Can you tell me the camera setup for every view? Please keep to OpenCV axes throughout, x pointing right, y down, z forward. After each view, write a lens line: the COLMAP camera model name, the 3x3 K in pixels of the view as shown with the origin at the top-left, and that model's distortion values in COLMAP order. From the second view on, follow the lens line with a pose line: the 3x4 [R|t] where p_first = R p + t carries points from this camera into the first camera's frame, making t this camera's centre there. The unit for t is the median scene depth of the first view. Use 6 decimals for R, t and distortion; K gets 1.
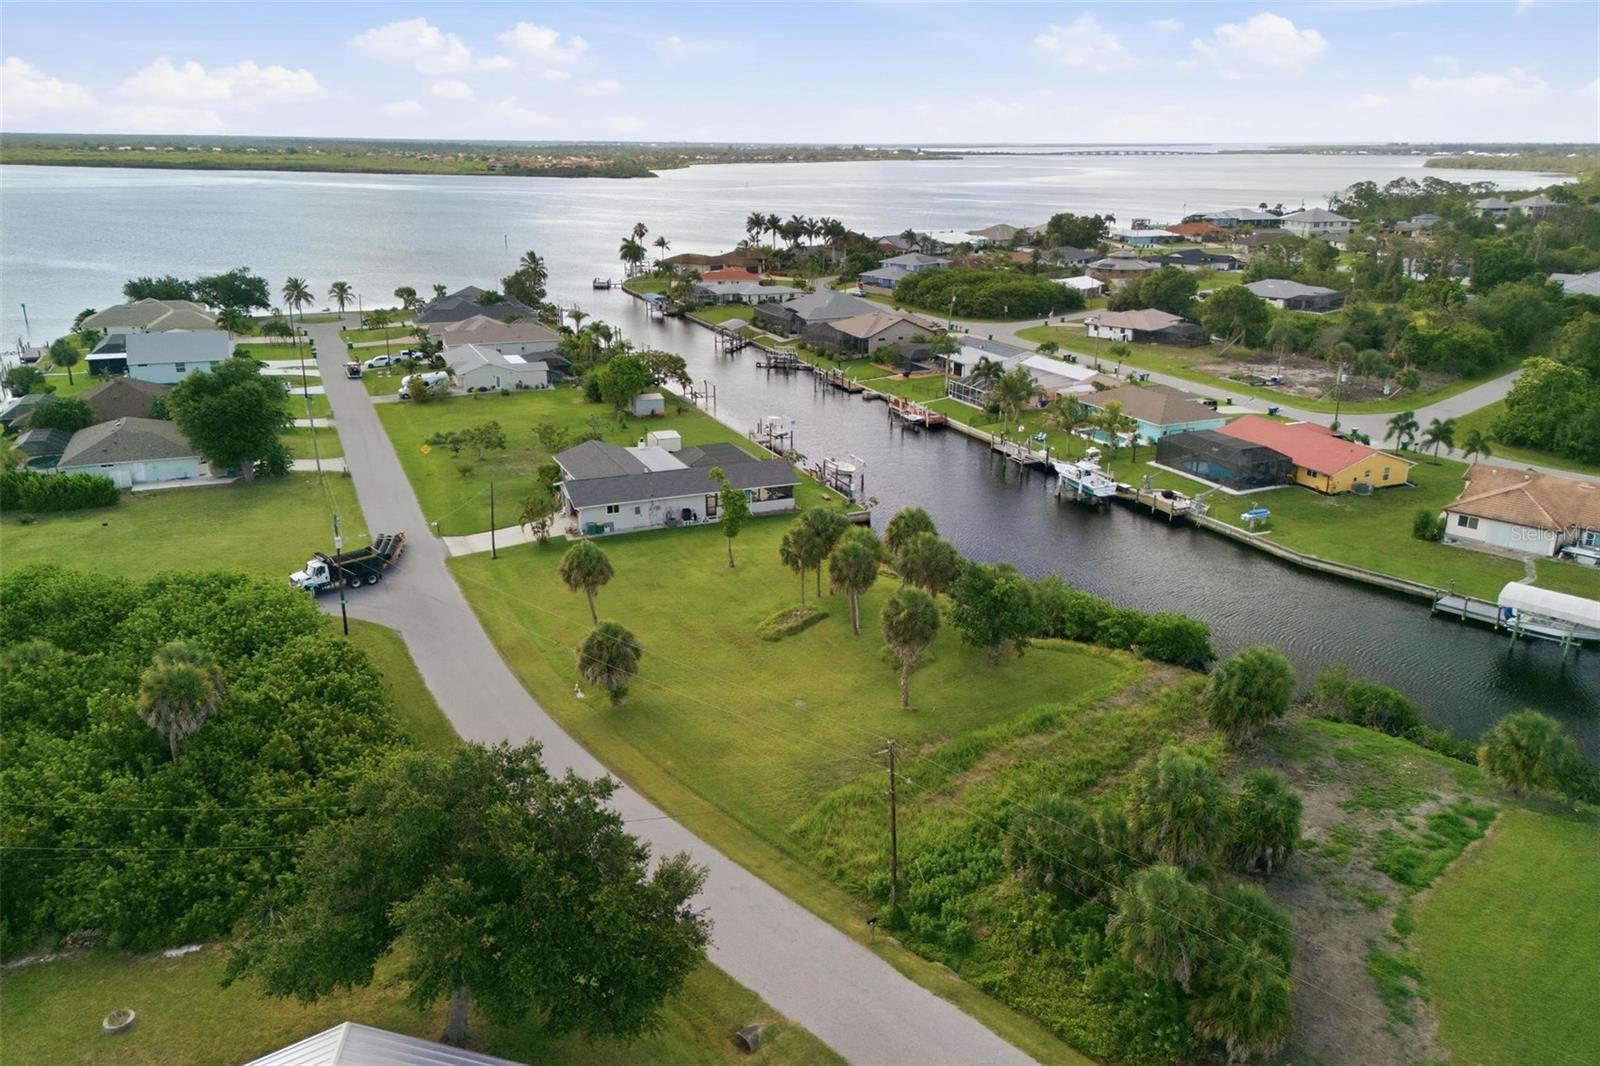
lens RADIAL K [[1155.5, 0, 797.4], [0, 1155.5, 556.6], [0, 0, 1]] dist [0.084143, -0.084732]
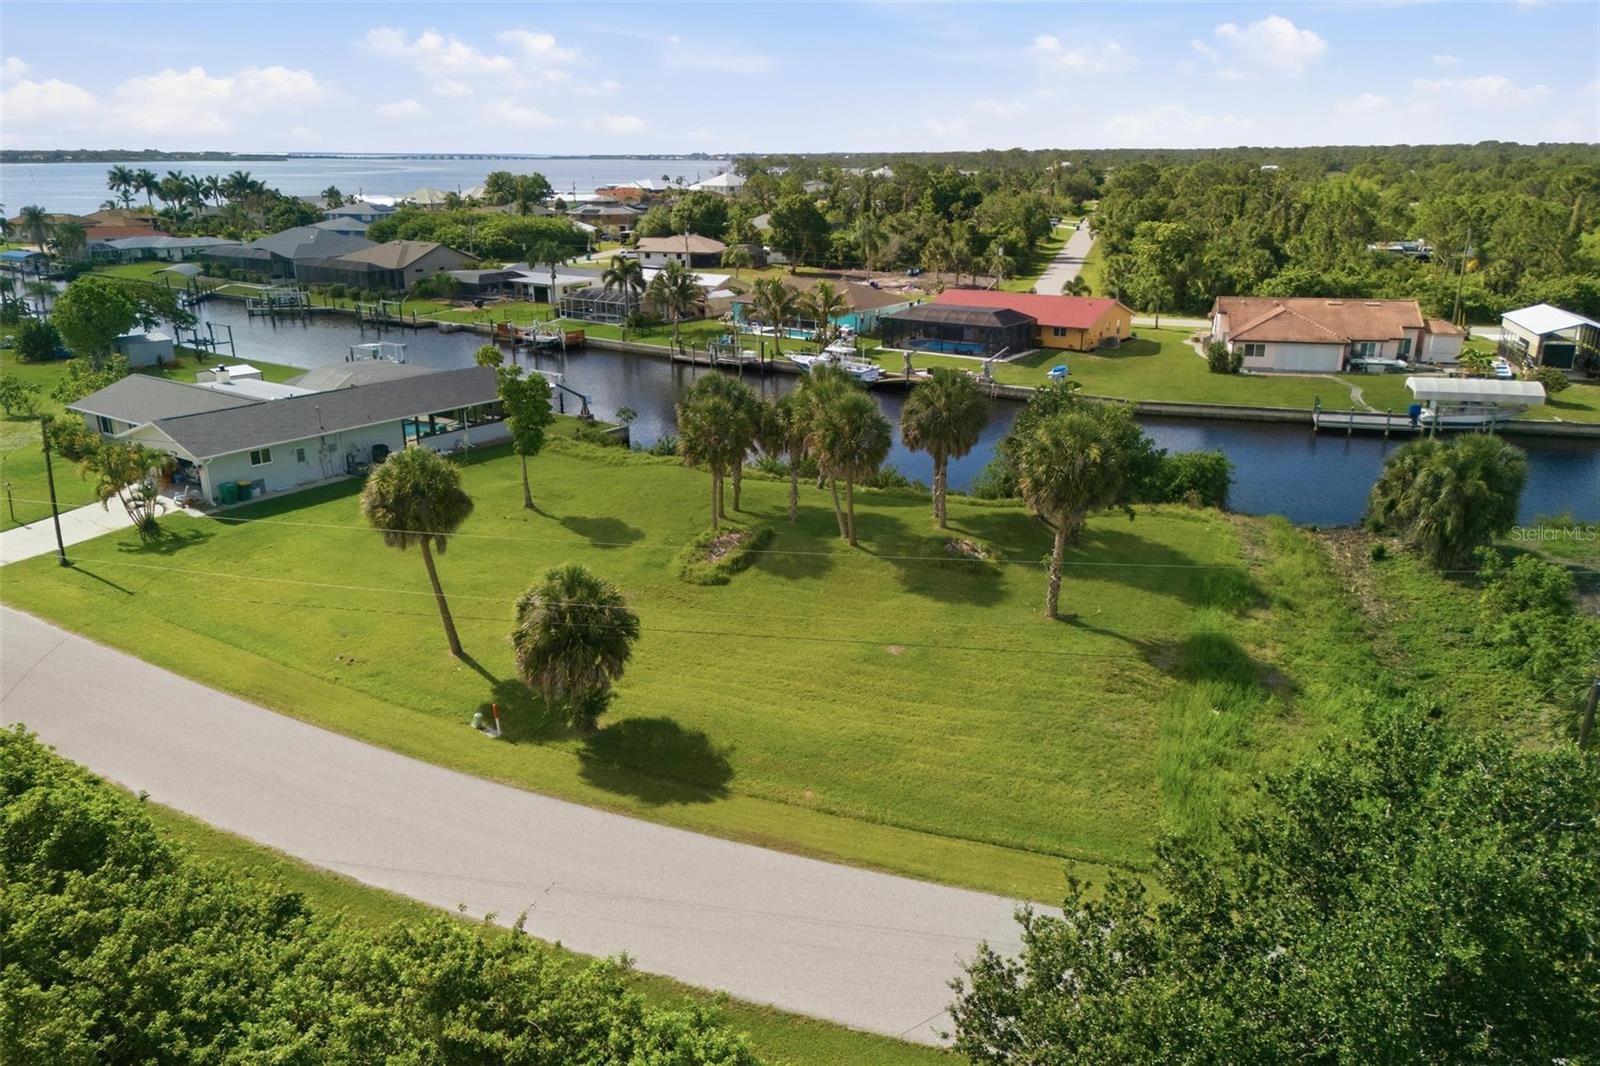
lens RADIAL K [[1175.5, 0, 800.0], [0, 1175.5, 533.0], [0, 0, 1]] dist [0.031813, -0.000071]
pose [[0.860729, -0.160408, 0.483130, -0.136802], [0.174193, 0.984572, 0.016560, 0.021797], [-0.478333, 0.069904, 0.875392, 0.214422]]
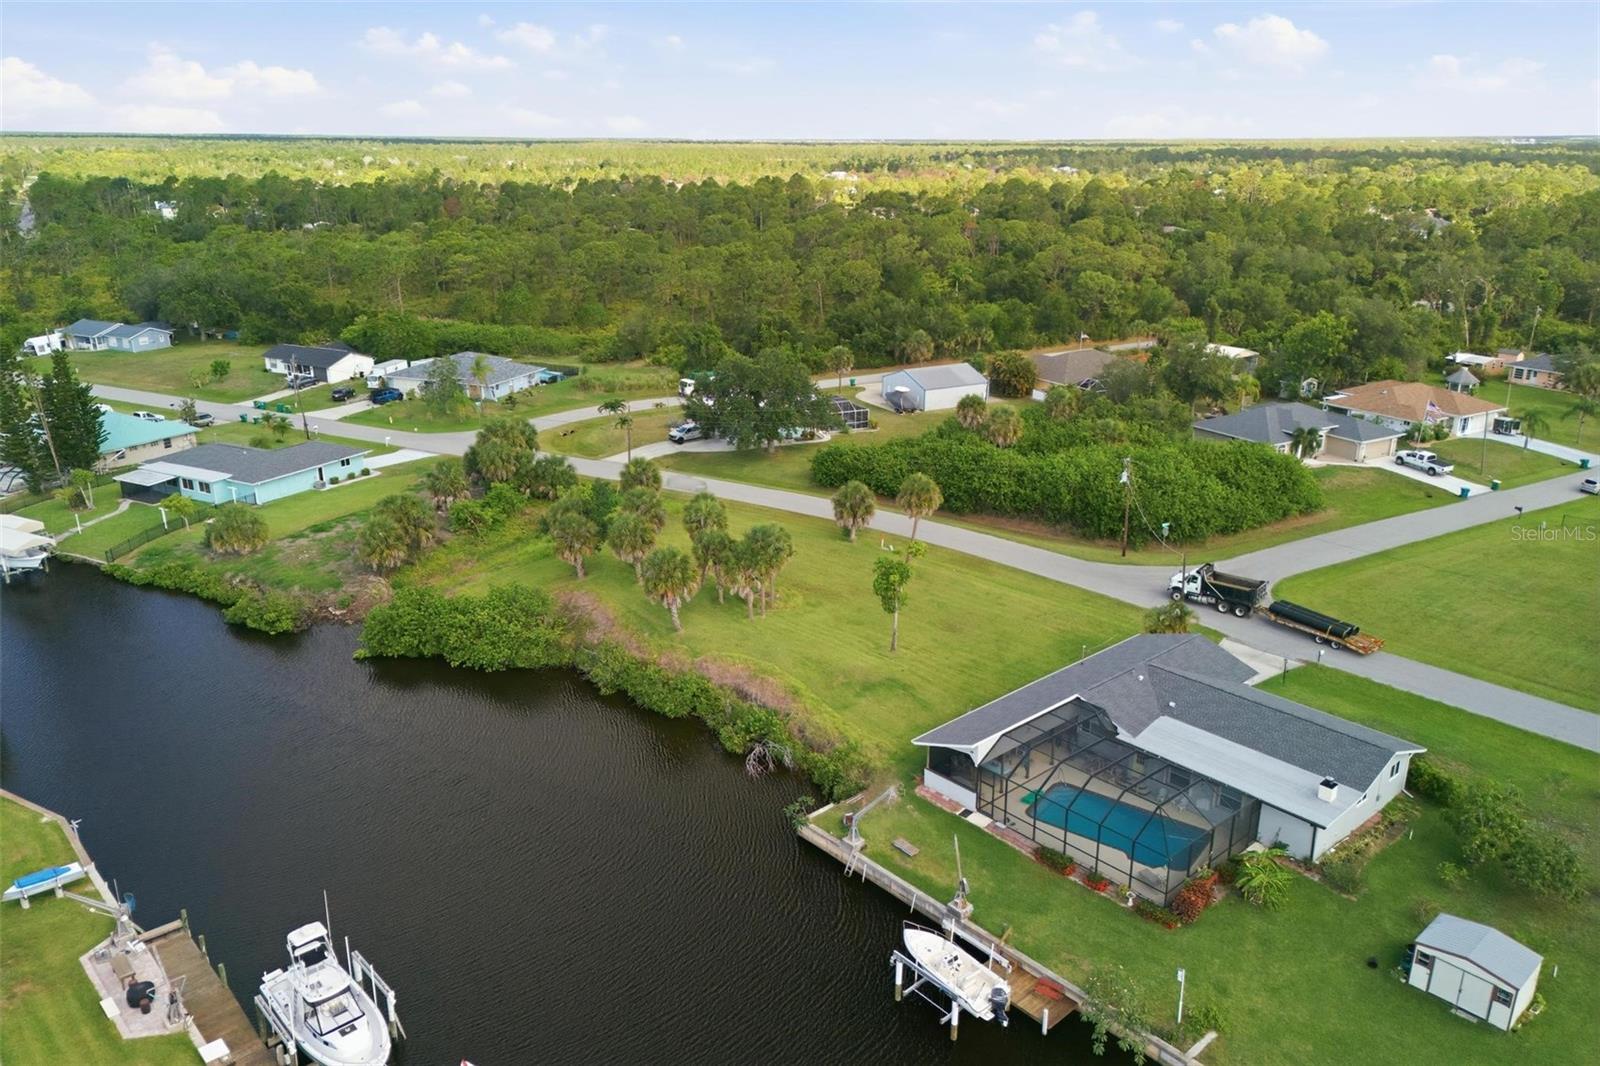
lens RADIAL K [[1155.5, 0, 797.4], [0, 1155.5, 556.6], [0, 0, 1]] dist [0.084143, -0.084732]
pose [[-0.949420, 0.091540, -0.300369, 0.143153], [-0.115220, 0.788283, 0.604429, -0.307398], [0.292105, 0.608465, -0.737865, 0.883976]]
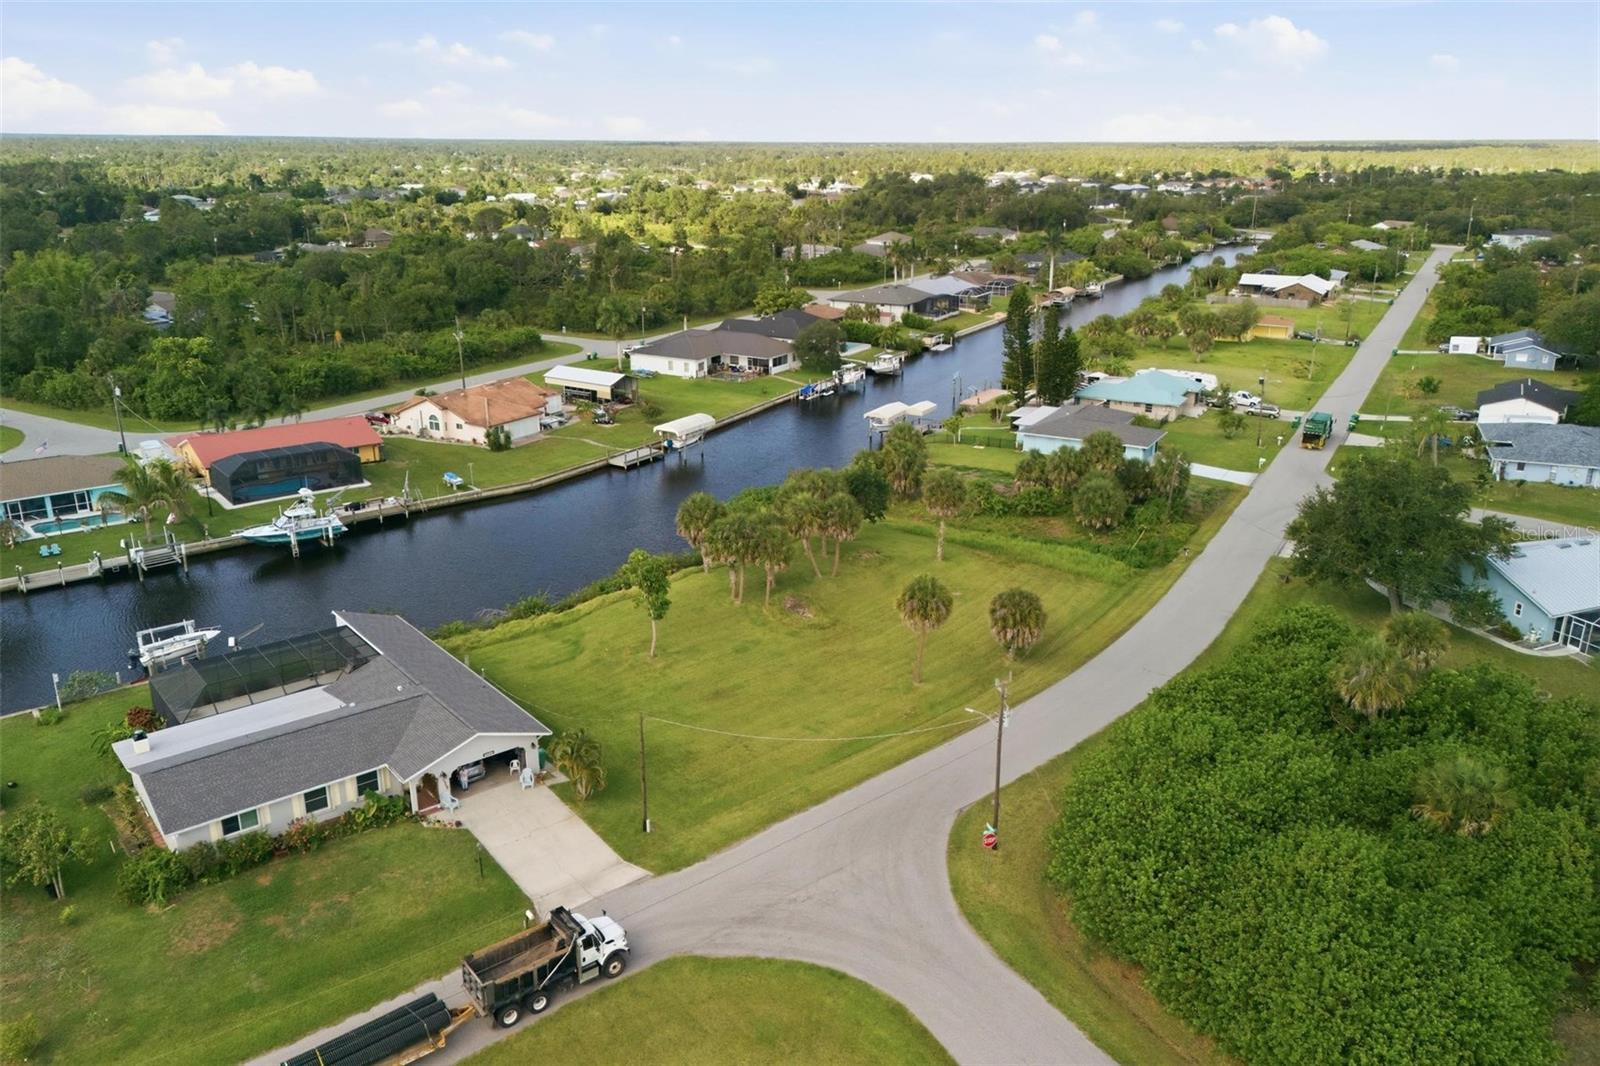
lens RADIAL K [[1155.5, 0, 797.4], [0, 1155.5, 556.6], [0, 0, 1]] dist [0.084143, -0.084732]
pose [[-0.278503, -0.322399, 0.904707, -0.463601], [0.315309, 0.859074, 0.403202, -0.201521], [-0.907203, 0.397555, -0.137600, 0.566024]]
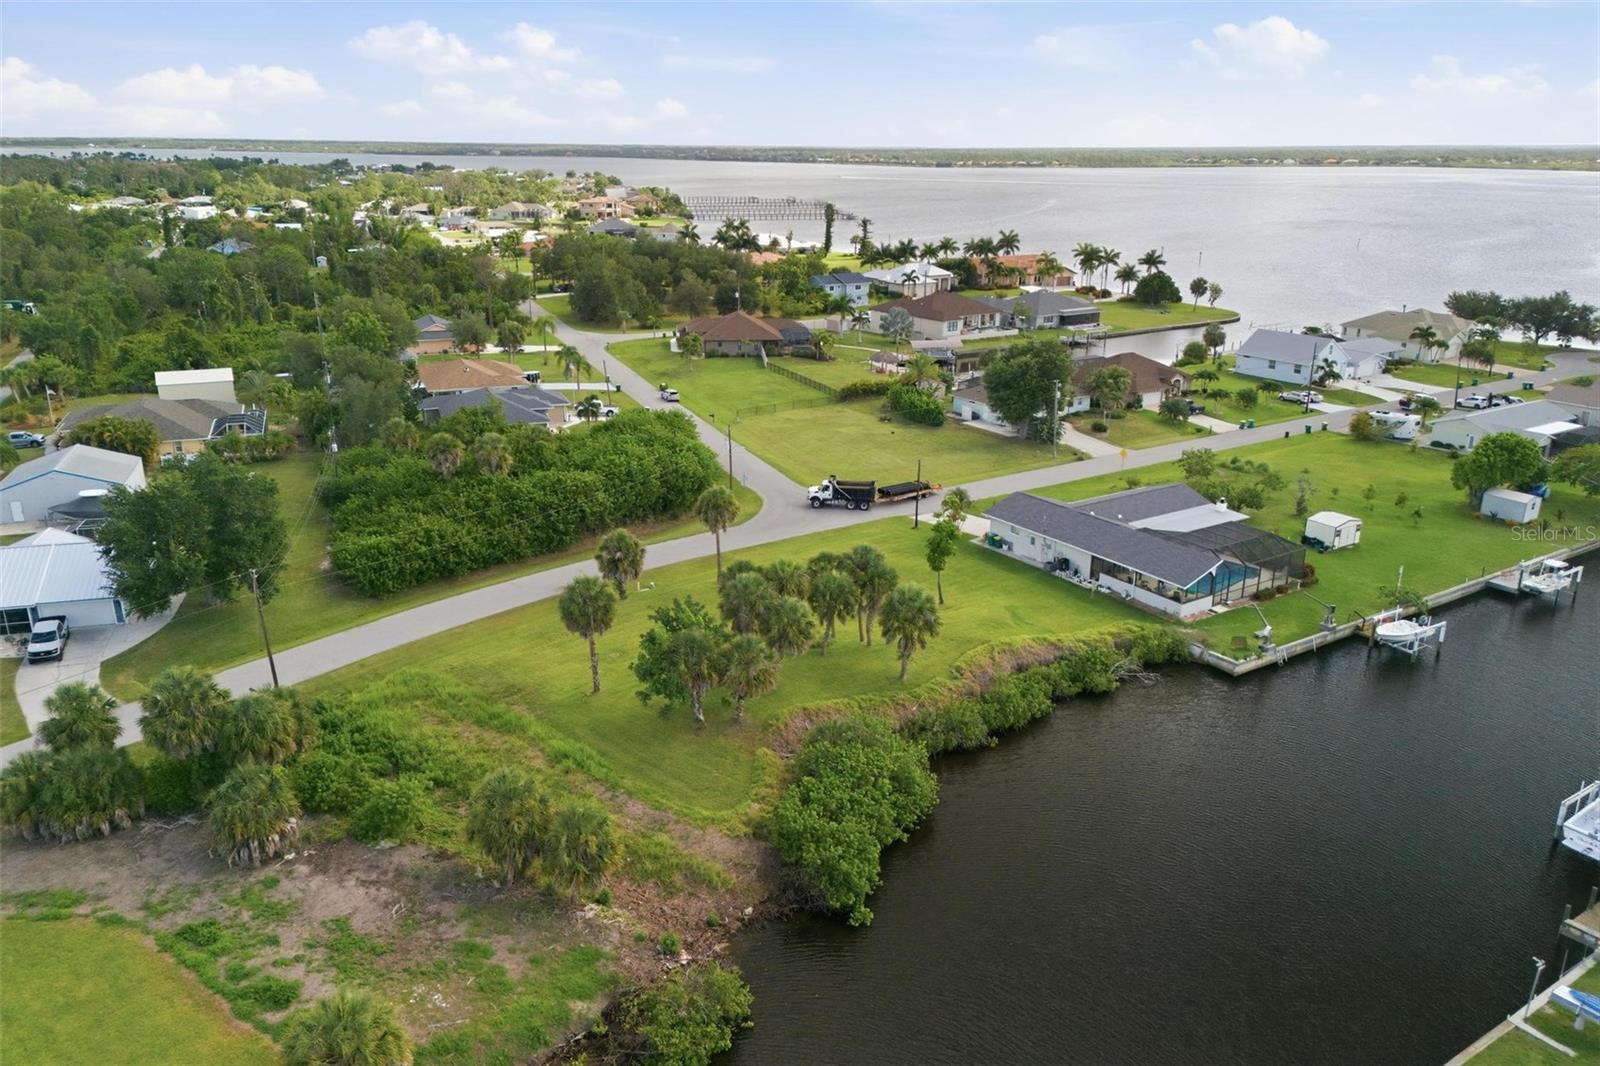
lens RADIAL K [[1155.5, 0, 797.4], [0, 1155.5, 556.6], [0, 0, 1]] dist [0.084143, -0.084732]
pose [[0.166993, 0.315811, -0.934011, 0.444434], [-0.324044, 0.912268, 0.250523, -0.126501], [0.931187, 0.260825, 0.254679, 0.368417]]
